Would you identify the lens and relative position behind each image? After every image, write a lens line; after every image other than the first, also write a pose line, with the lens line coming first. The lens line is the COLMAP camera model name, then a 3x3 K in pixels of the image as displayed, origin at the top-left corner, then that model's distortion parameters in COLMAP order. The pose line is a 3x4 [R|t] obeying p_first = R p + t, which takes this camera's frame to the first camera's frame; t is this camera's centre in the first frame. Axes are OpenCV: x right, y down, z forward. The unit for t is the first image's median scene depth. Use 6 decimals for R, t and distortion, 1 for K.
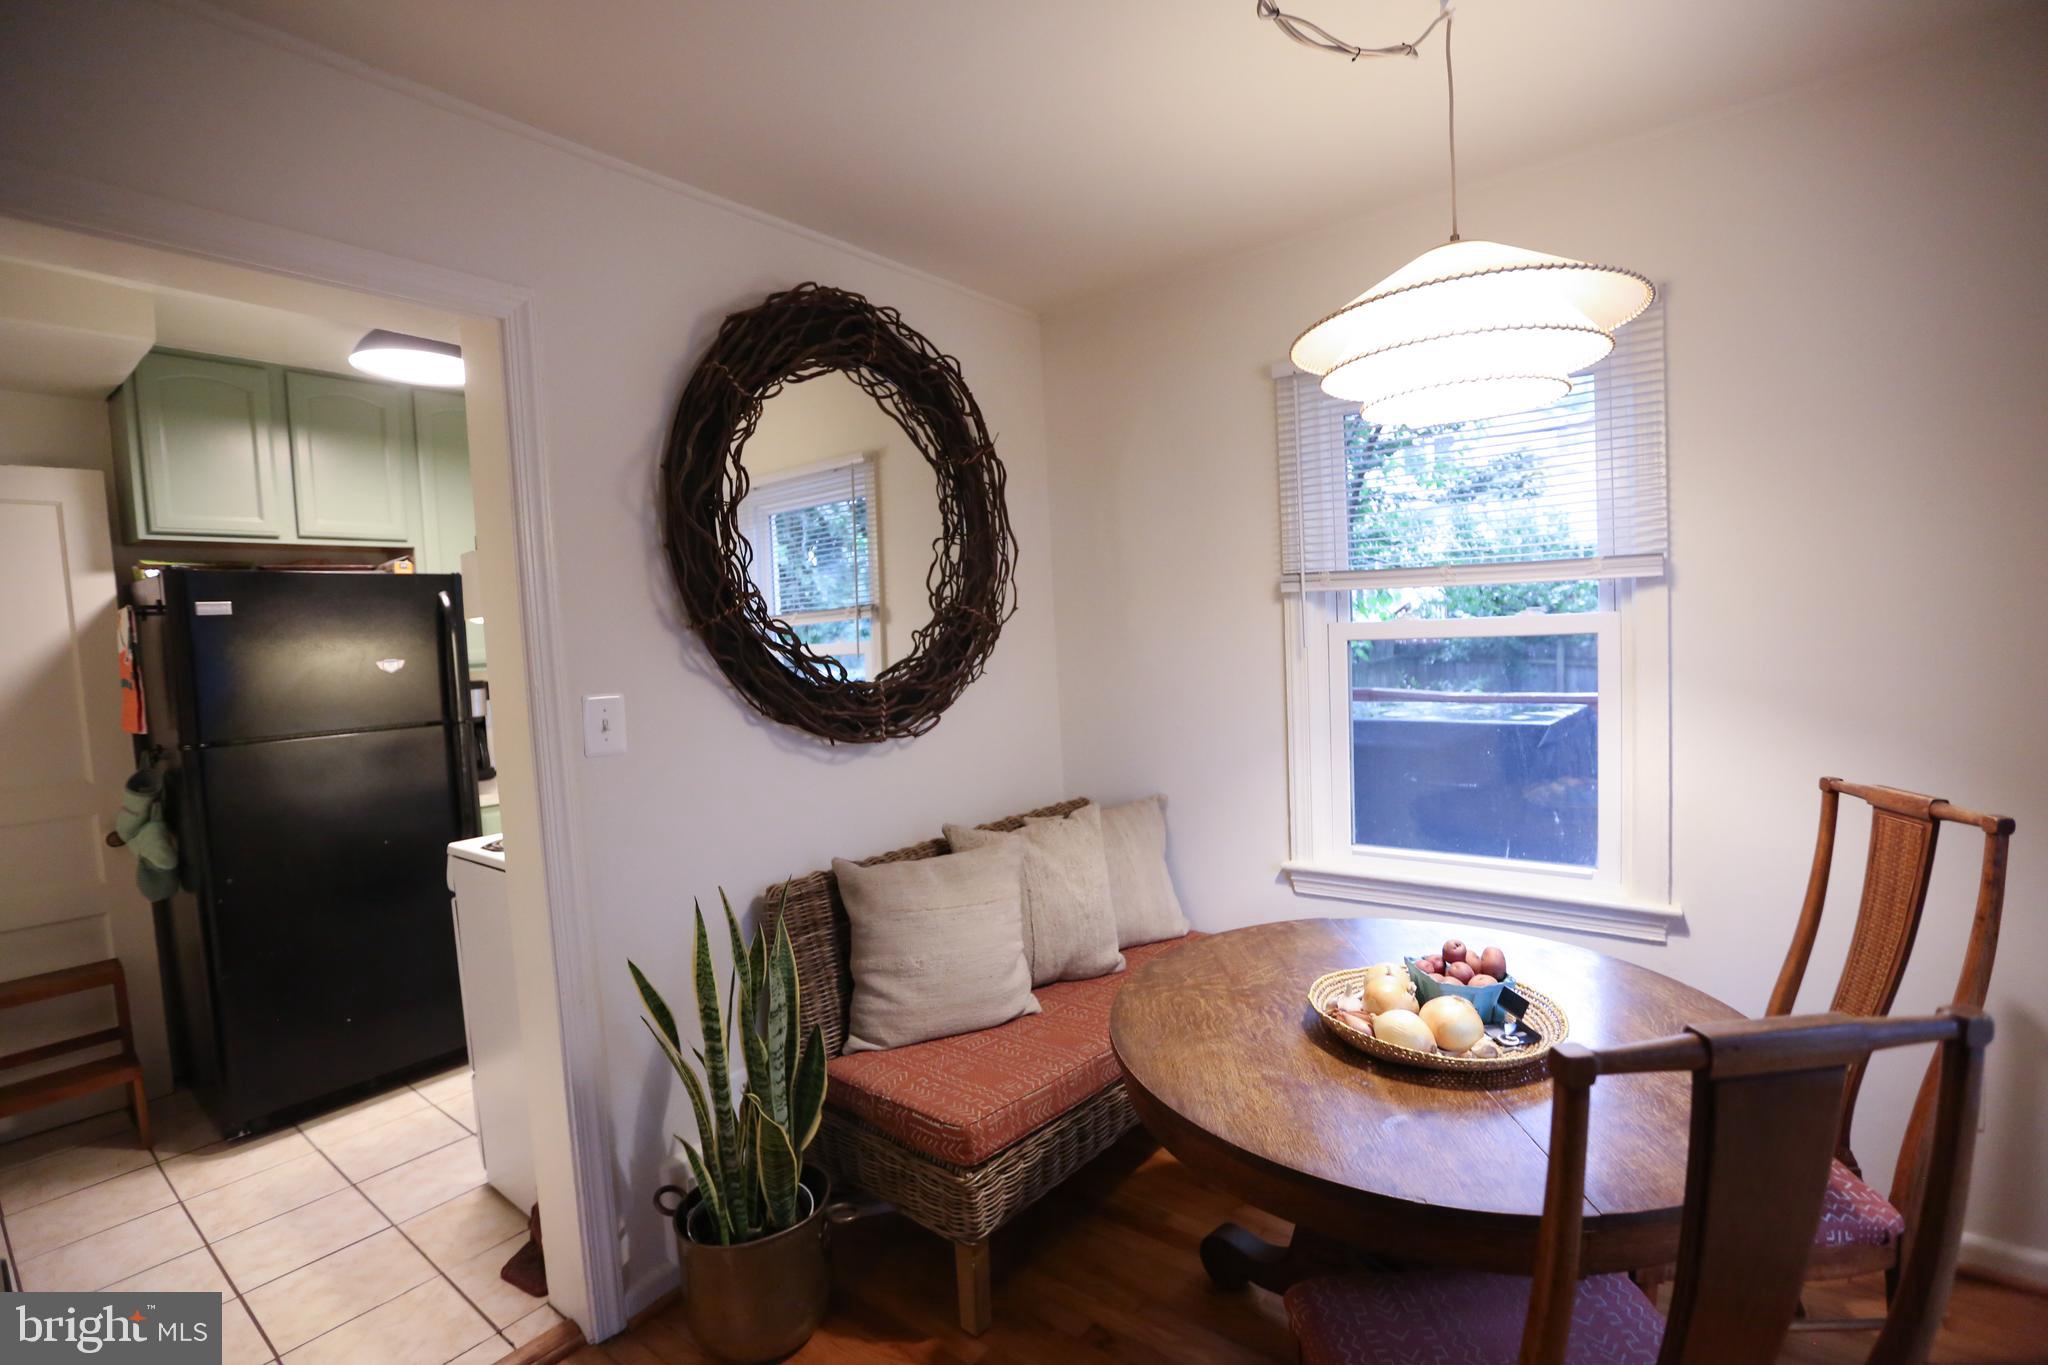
lens RADIAL K [[937.6, 0, 1023.5], [0, 937.6, 690.7], [0, 0, 1]] dist [-0.053905, 0.019179]
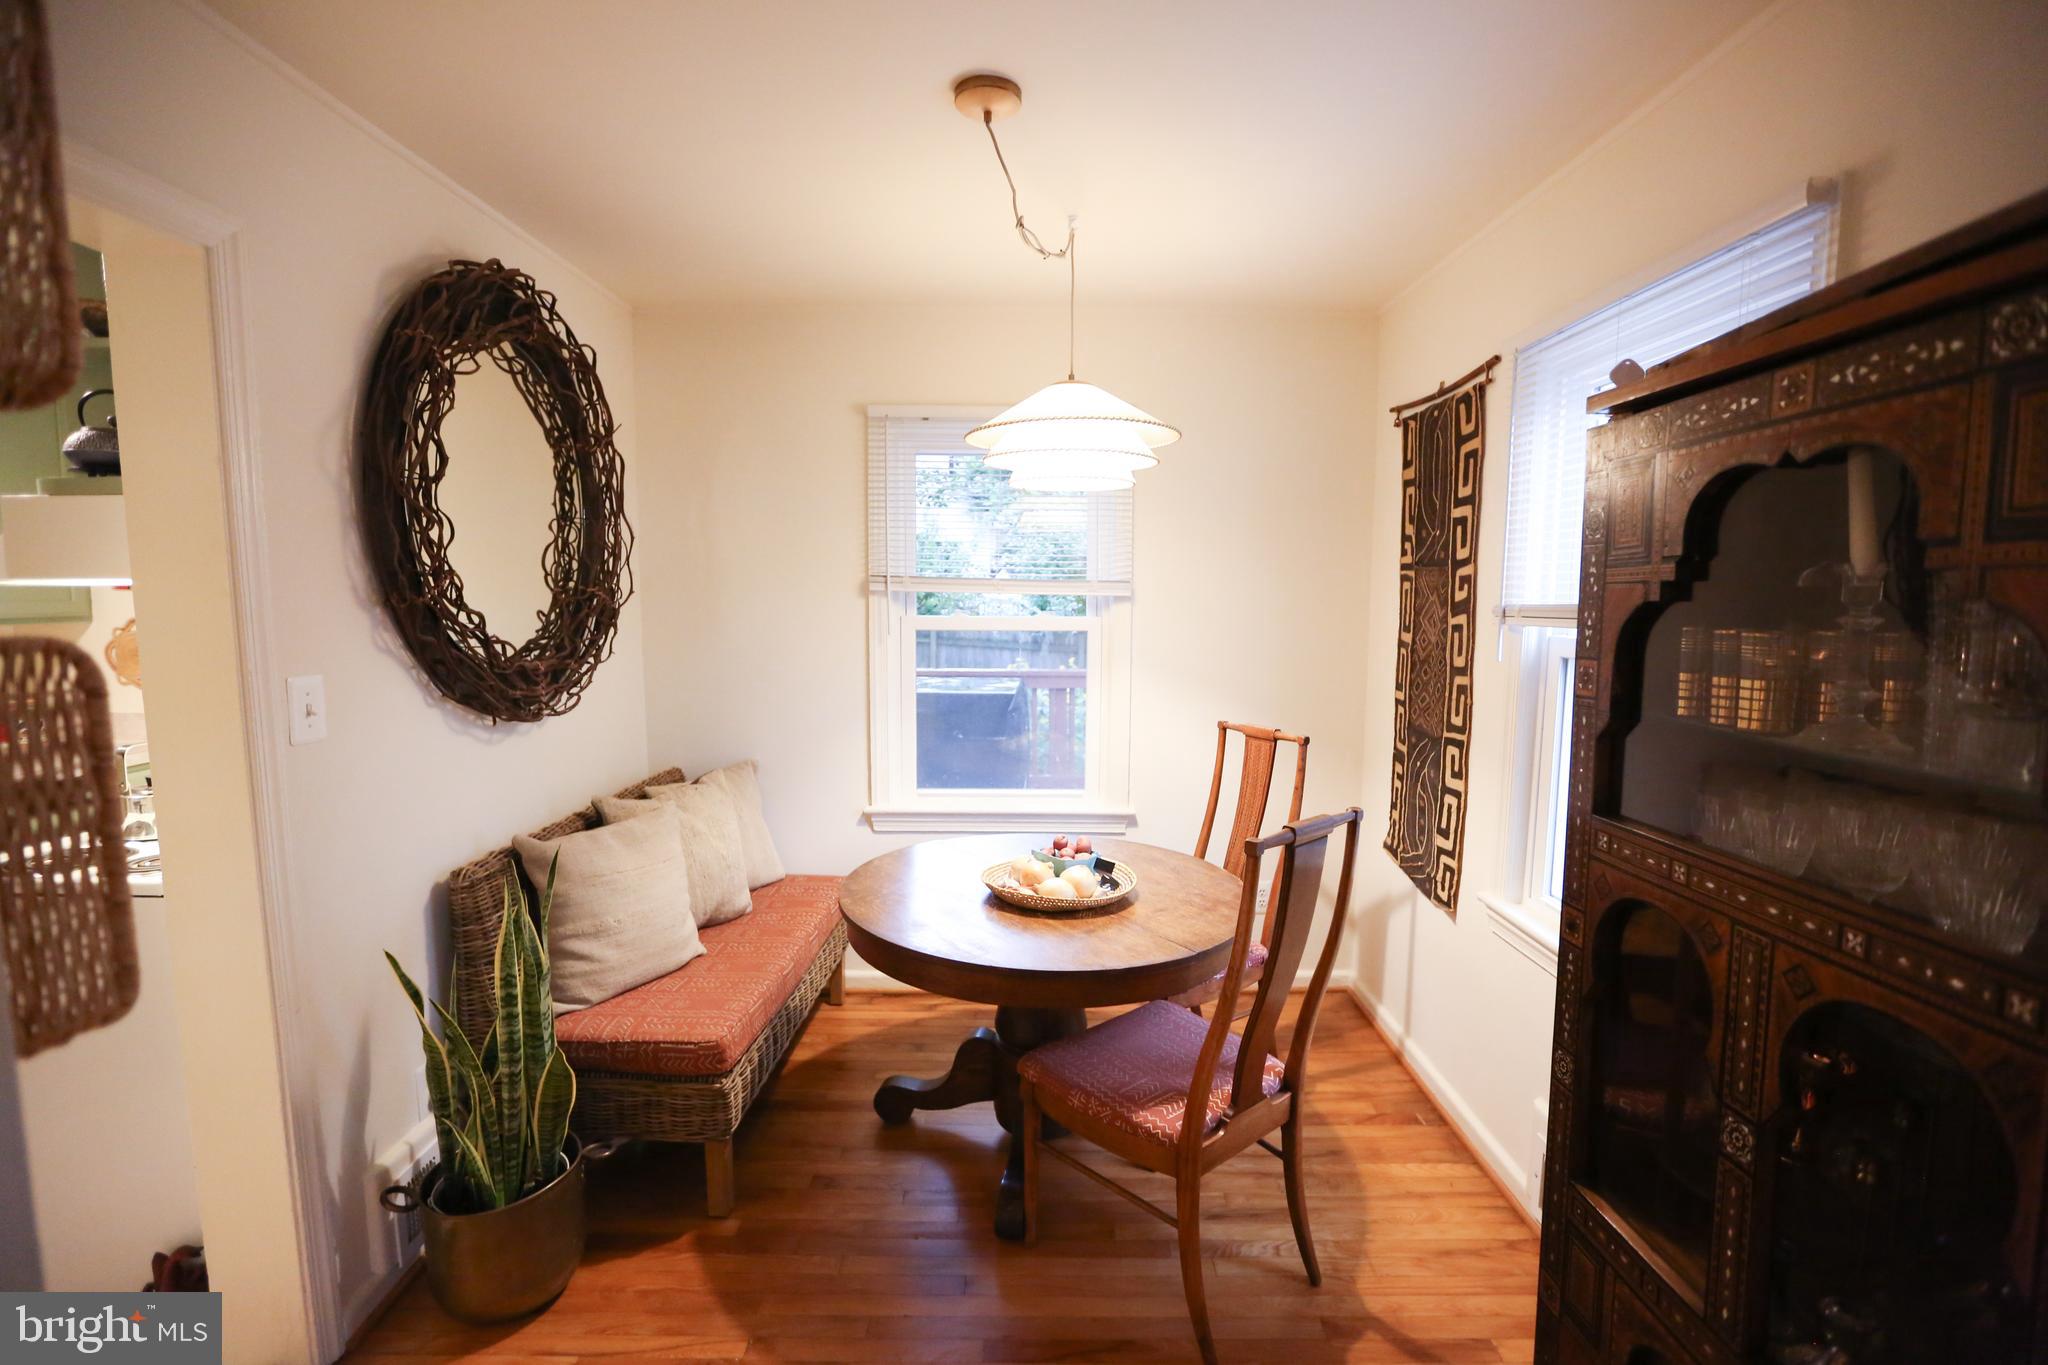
lens RADIAL K [[937.6, 0, 1023.5], [0, 937.6, 690.7], [0, 0, 1]] dist [-0.053905, 0.019179]
pose [[0.786837, -0.014974, 0.616980, -0.398009], [-0.003048, 0.999599, 0.028147, -0.008457], [-0.617154, -0.024027, 0.786476, -0.130570]]
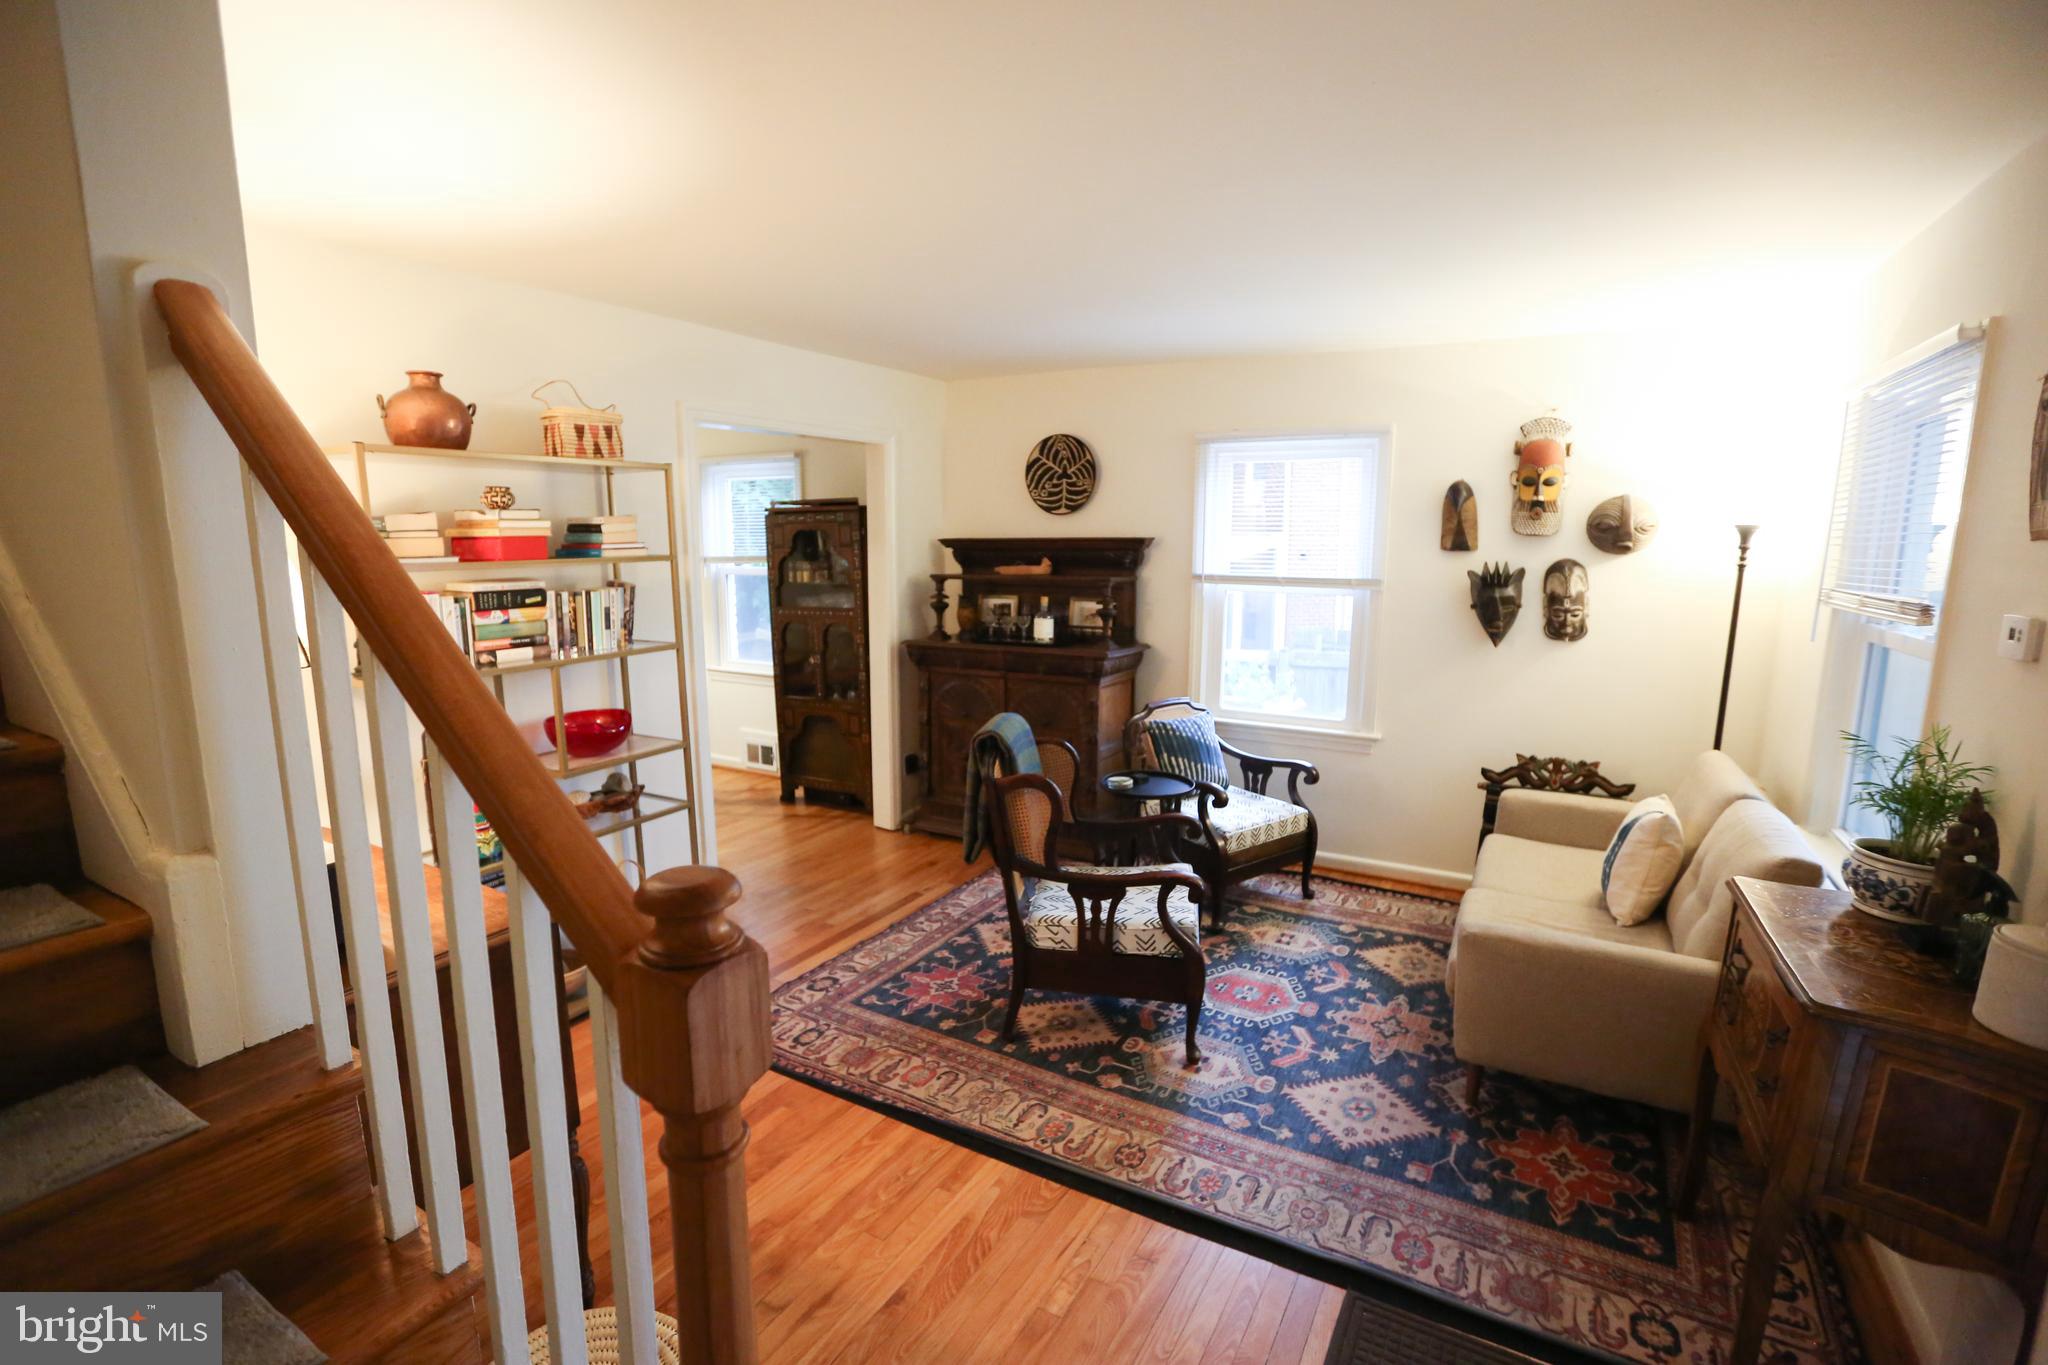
lens RADIAL K [[941.9, 0, 1027.7], [0, 941.9, 690.7], [0, 0, 1]] dist [-0.075919, 0.051303]
pose [[-0.148069, -0.116894, 0.982044, -2.341164], [0.070663, 0.989202, 0.128401, 0.033095], [-0.986449, 0.088407, -0.138210, -0.191925]]
